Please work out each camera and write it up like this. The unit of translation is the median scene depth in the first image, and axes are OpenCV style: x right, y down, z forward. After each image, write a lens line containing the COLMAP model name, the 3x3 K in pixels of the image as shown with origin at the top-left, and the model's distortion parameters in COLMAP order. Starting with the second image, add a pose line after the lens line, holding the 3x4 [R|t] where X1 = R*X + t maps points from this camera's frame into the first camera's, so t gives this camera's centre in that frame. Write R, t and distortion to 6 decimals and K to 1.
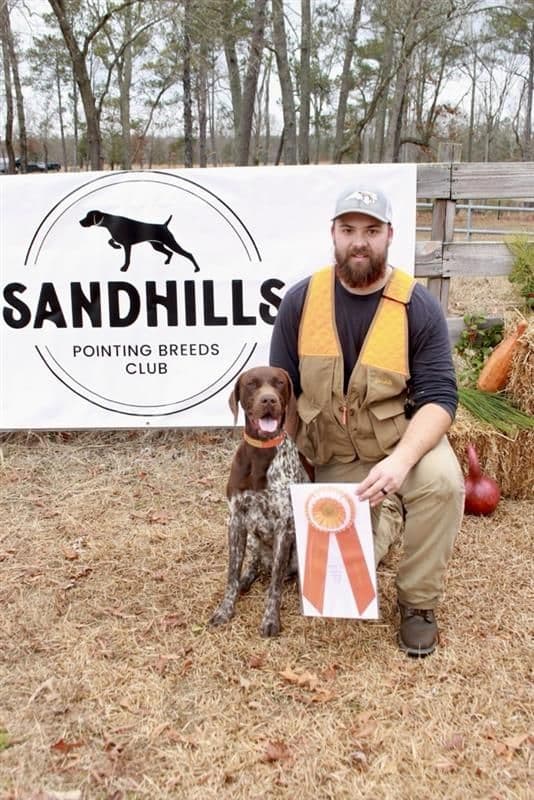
lens RADIAL K [[926.1, 0, 267.0], [0, 926.1, 400.0], [0, 0, 1]] dist [-0.139140, 0.212333]
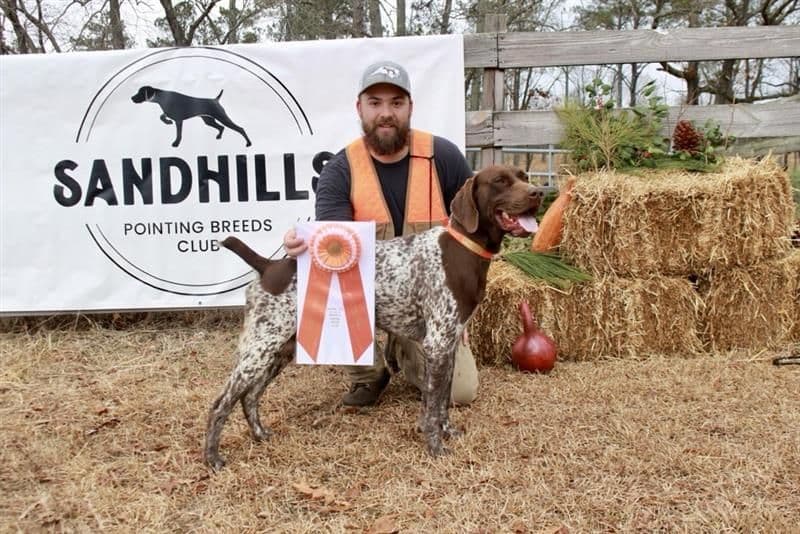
lens RADIAL K [[909.0, 0, 400.0], [0, 909.0, 267.0], [0, 0, 1]] dist [-0.093534, 0.001803]
pose [[0.999651, -0.017432, 0.019831, 0.066078], [0.020228, 0.988343, -0.150897, 0.141068], [-0.016970, 0.151245, 0.988351, 0.048069]]
